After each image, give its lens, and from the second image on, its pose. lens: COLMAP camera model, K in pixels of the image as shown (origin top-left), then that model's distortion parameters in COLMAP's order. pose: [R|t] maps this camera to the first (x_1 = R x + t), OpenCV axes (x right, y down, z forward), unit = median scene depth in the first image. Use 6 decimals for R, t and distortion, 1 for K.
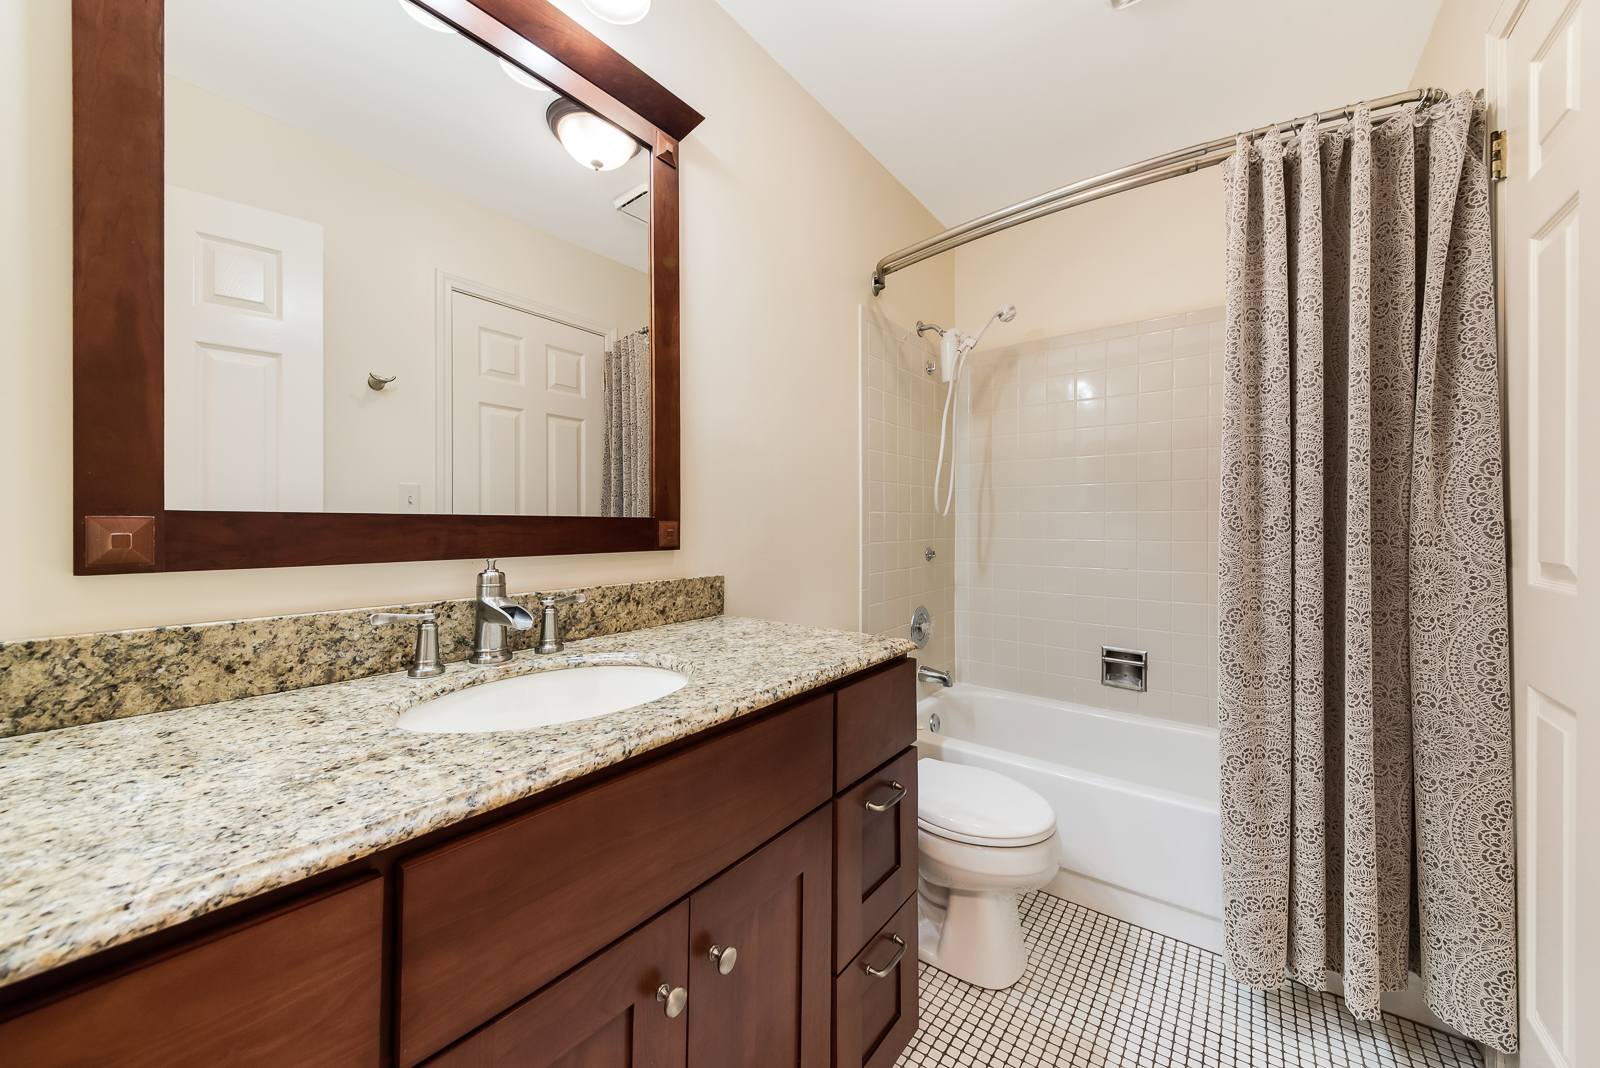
lens RADIAL K [[566.5, 0, 802.1], [0, 566.5, 521.2], [0, 0, 1]] dist [-0.003501, 0.000172]
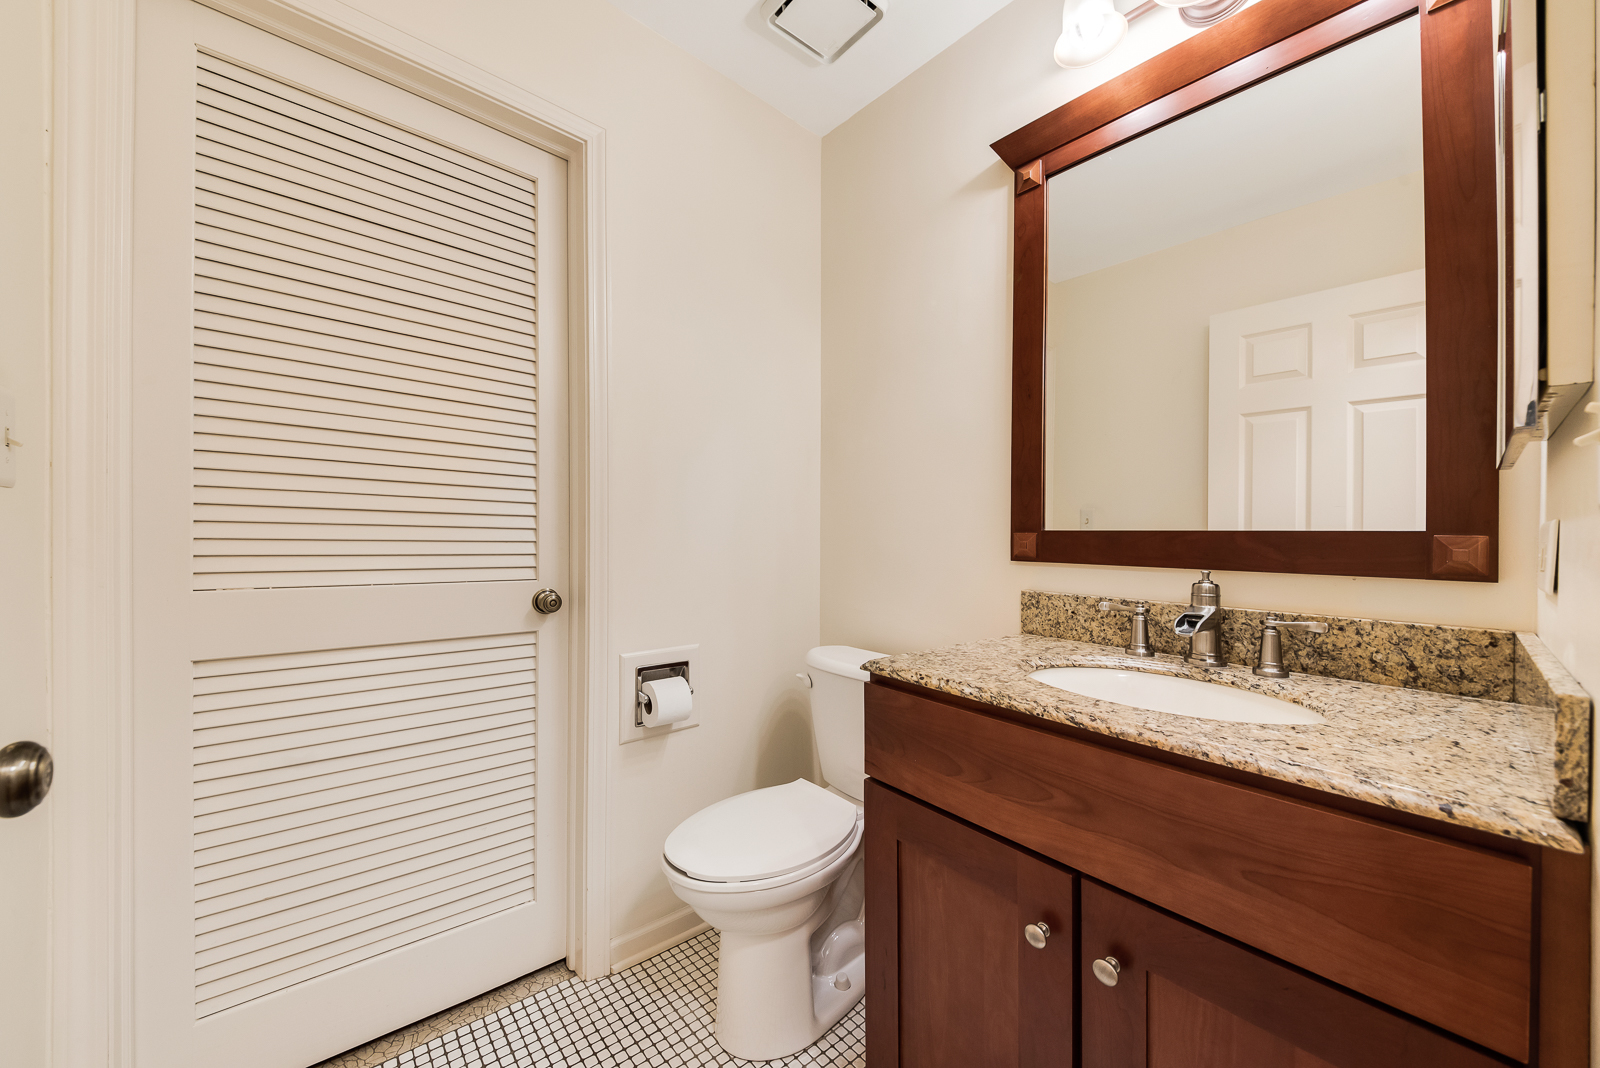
lens RADIAL K [[566.5, 0, 802.7], [0, 566.5, 533.4], [0, 0, 1]] dist [-0.003501, 0.000172]
pose [[-0.214840, -0.006336, -0.976629, 0.655877], [-0.015879, 0.999869, -0.002994, 0.009531], [0.976520, 0.014865, -0.214912, 0.448367]]
